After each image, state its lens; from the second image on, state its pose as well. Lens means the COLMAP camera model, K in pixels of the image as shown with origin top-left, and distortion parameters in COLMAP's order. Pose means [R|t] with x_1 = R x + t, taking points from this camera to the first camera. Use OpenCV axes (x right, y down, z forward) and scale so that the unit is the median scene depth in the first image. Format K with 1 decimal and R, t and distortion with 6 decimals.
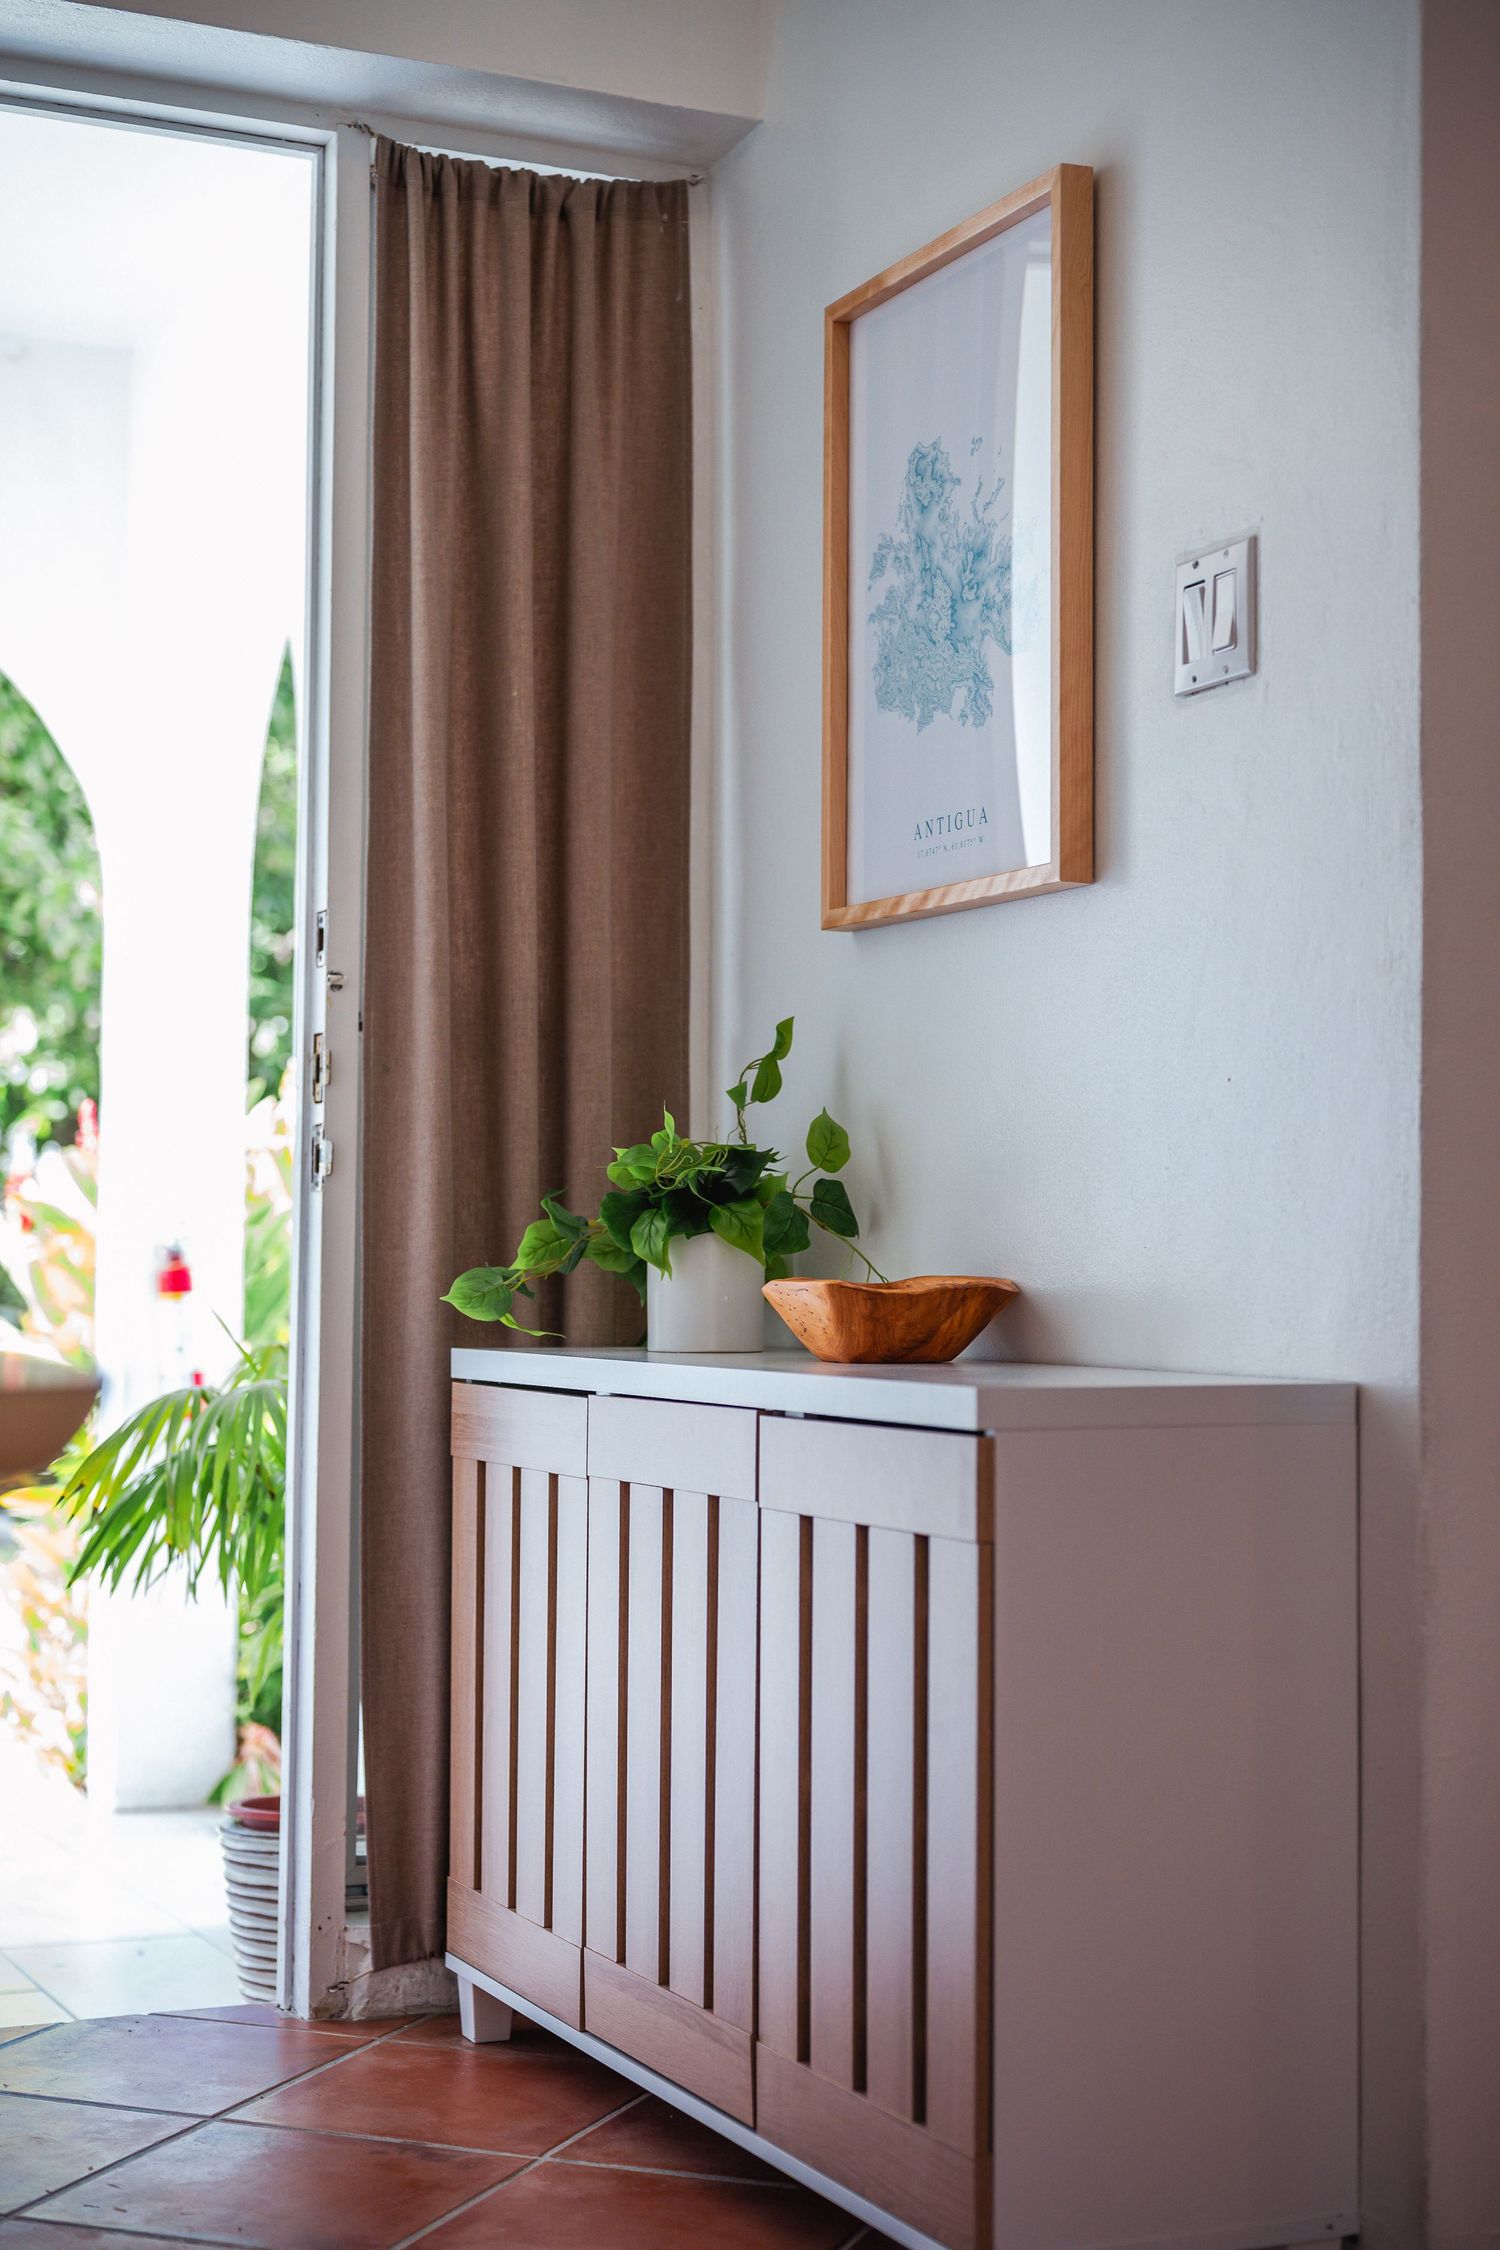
lens RADIAL K [[3340.1, 0, 748.9], [0, 3340.1, 1162.5], [0, 0, 1]] dist [0.004638, 0.049224]
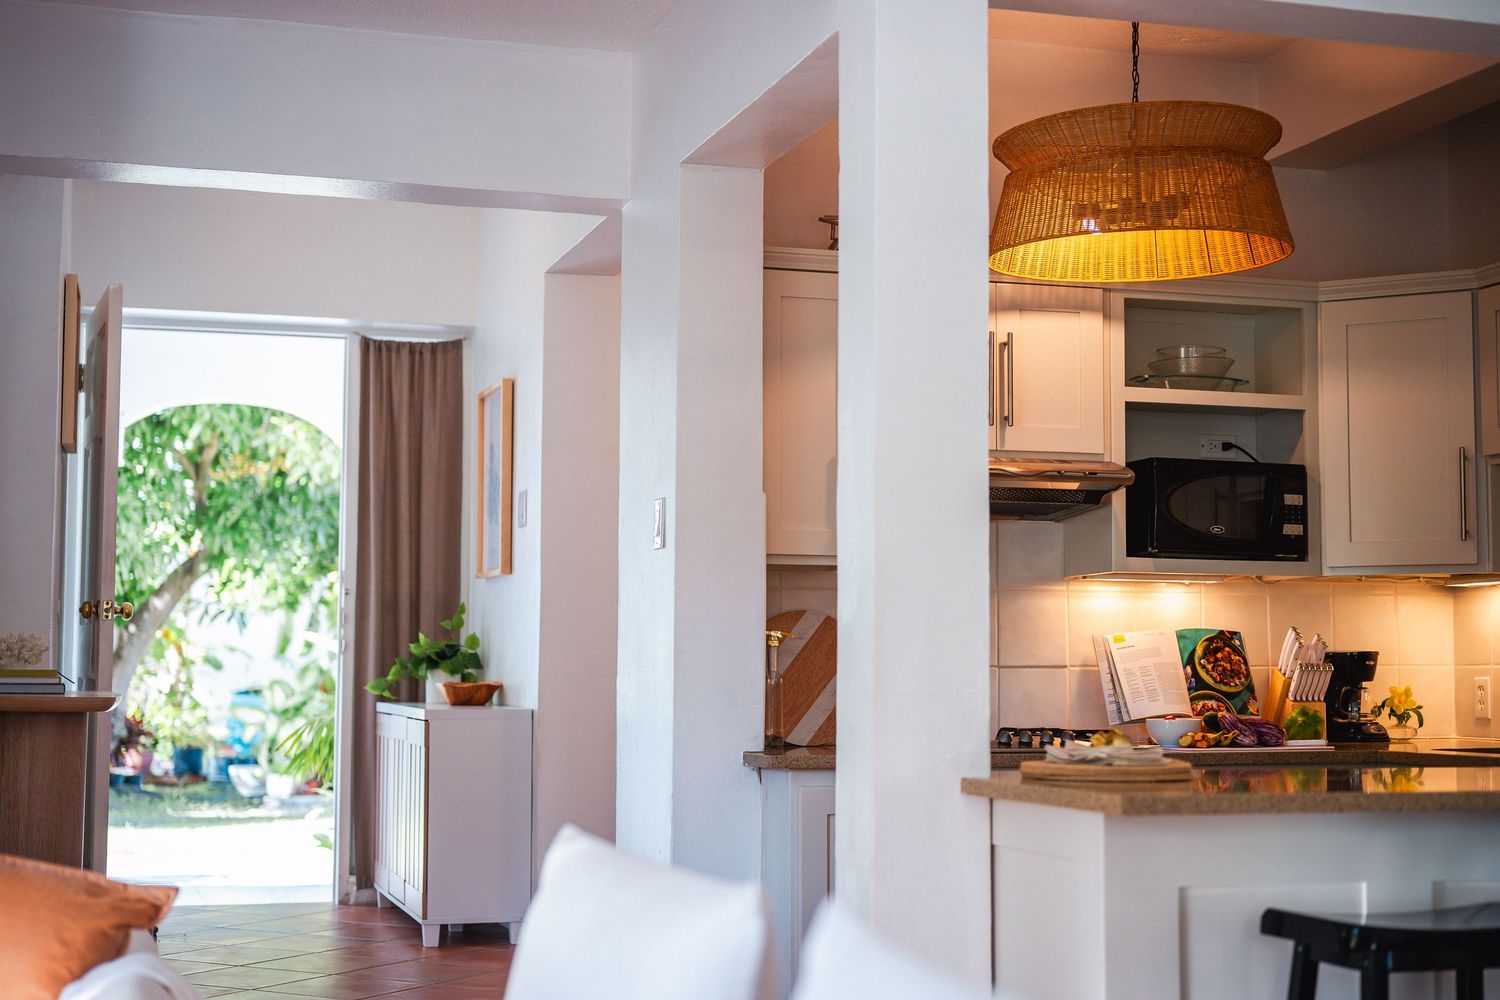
lens RADIAL K [[2226.7, 0, 750.0], [0, 2226.7, 500.0], [0, 0, 1]] dist [0.004638, 0.049224]
pose [[0.992725, -0.016928, -0.119211, 0.530444], [0.012212, 0.999118, -0.040175, -0.050920], [0.119786, 0.038427, 0.992056, -1.132599]]
